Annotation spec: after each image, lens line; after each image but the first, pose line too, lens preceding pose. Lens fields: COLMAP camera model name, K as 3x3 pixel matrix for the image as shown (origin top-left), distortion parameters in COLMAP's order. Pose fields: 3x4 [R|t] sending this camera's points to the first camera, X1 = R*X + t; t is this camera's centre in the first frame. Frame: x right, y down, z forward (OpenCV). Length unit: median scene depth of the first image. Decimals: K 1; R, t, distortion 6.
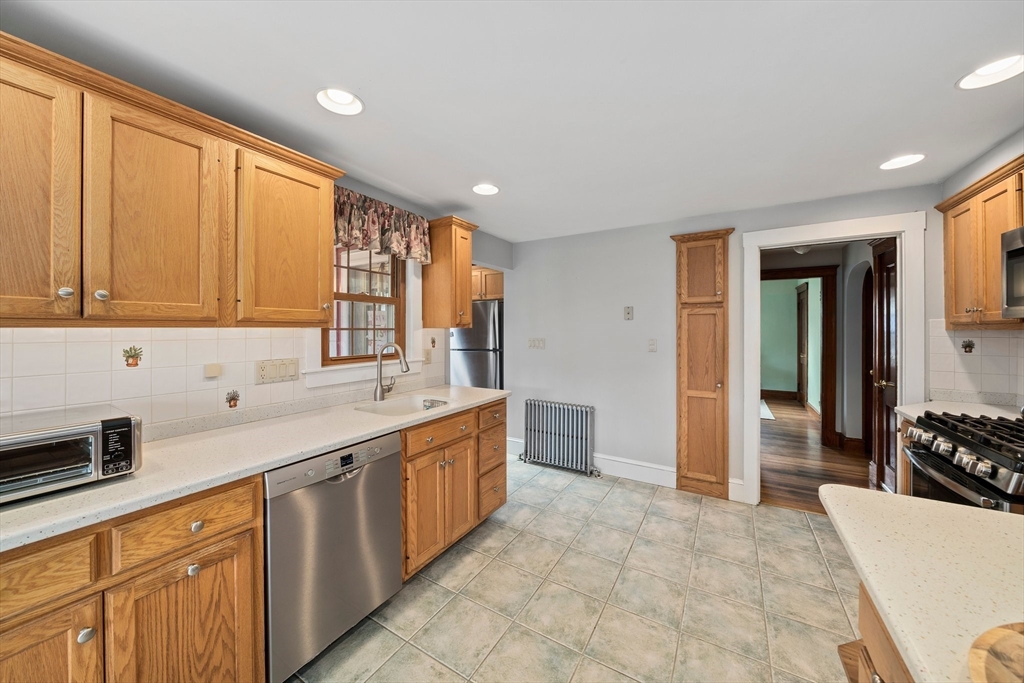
lens RADIAL K [[359.1, 0, 513.6], [0, 359.1, 331.3], [0, 0, 1]] dist [-0.008221, -0.000005]
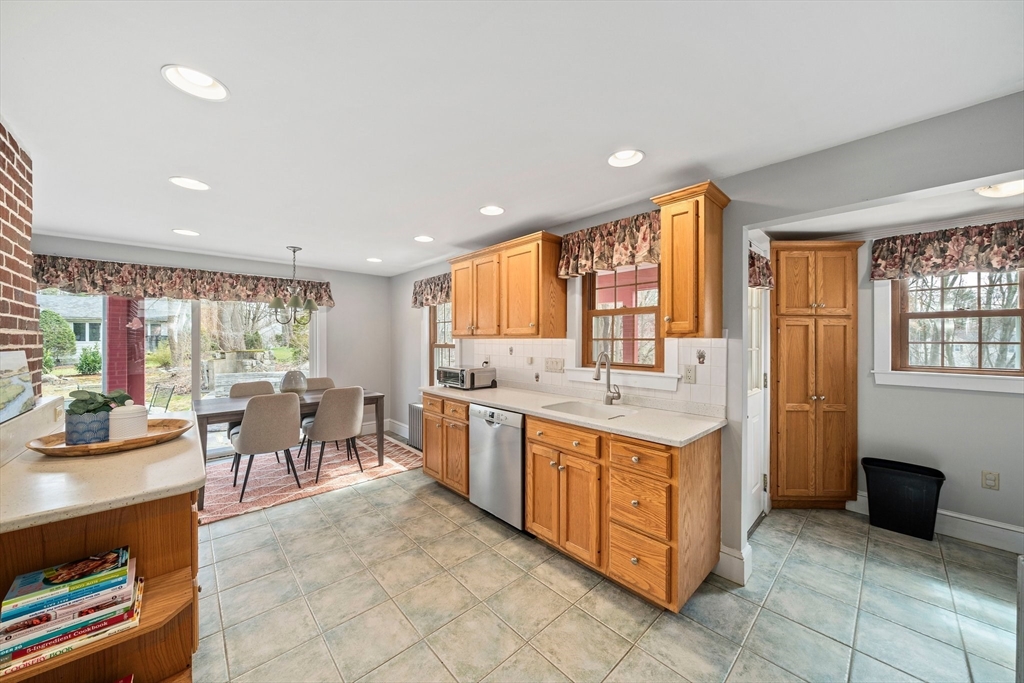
lens RADIAL K [[359.1, 0, 512.0], [0, 359.1, 341.2], [0, 0, 1]] dist [-0.008221, -0.000005]
pose [[-0.282898, 0.003095, -0.959145, 0.817439], [-0.008799, 0.999944, 0.005822, -0.004634], [0.959110, 0.010087, -0.282855, 1.101584]]
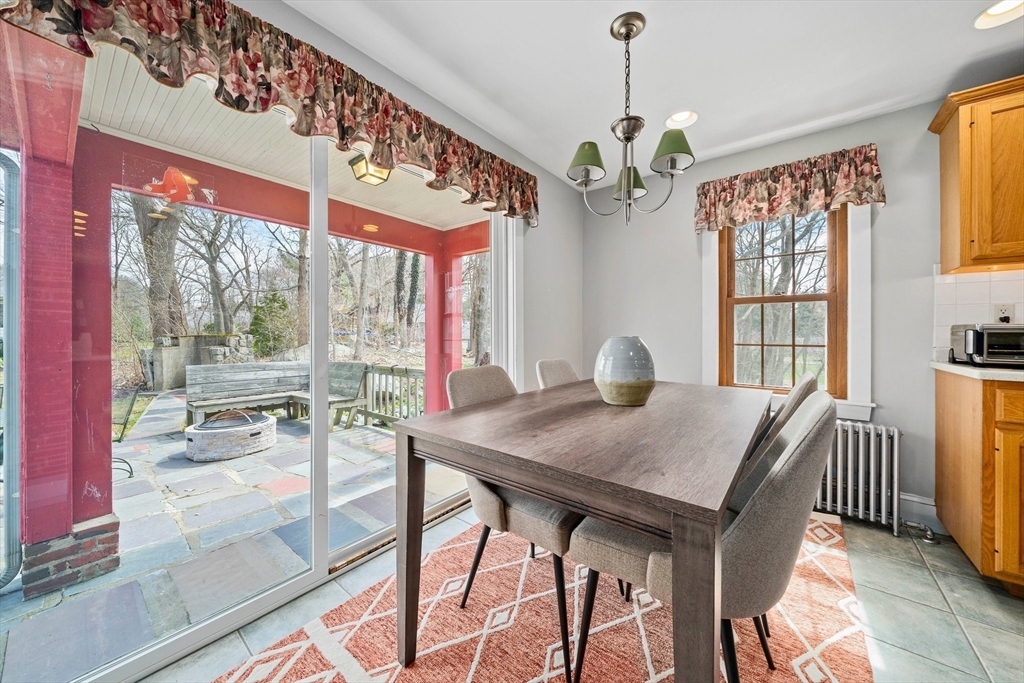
lens RADIAL K [[359.1, 0, 512.2], [0, 359.1, 334.2], [0, 0, 1]] dist [-0.008221, -0.000005]
pose [[-0.128196, -0.000962, -0.991748, 0.173300], [-0.011032, 0.999939, 0.000457, 0.154026], [0.991687, 0.011000, -0.128199, -0.501779]]
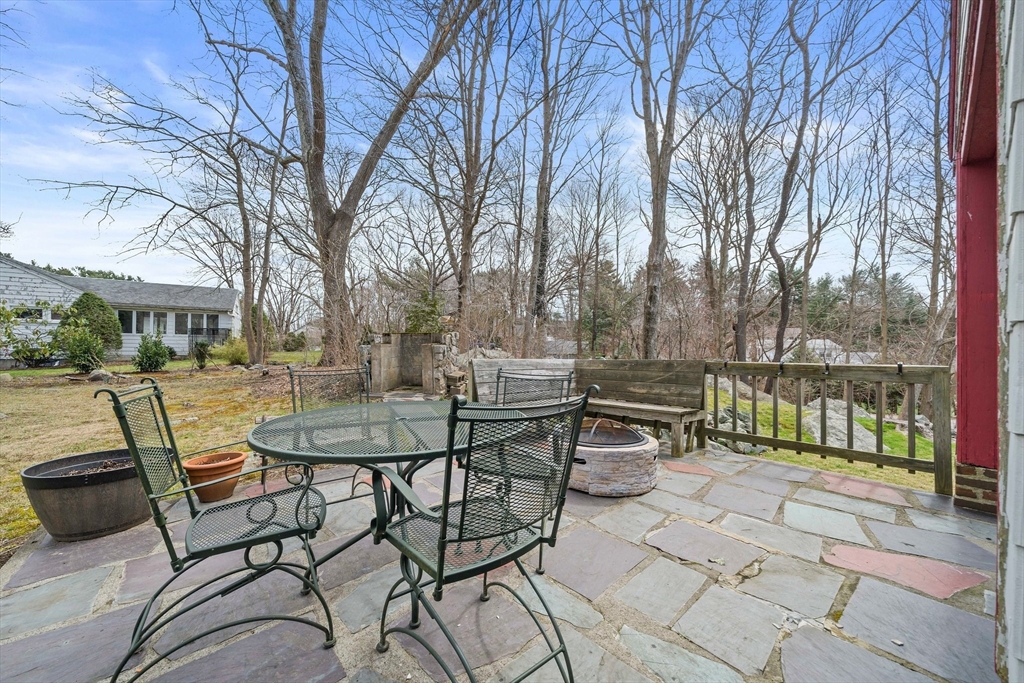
lens RADIAL K [[368.7, 0, 511.5], [0, 368.7, 346.5], [0, 0, 1]] dist [-0.001917, -0.000082]
pose [[-0.321446, -0.013305, -0.946834, -0.155867], [-0.018045, 0.999806, -0.007923, 0.333508], [0.946756, 0.014538, -0.321624, -2.119814]]
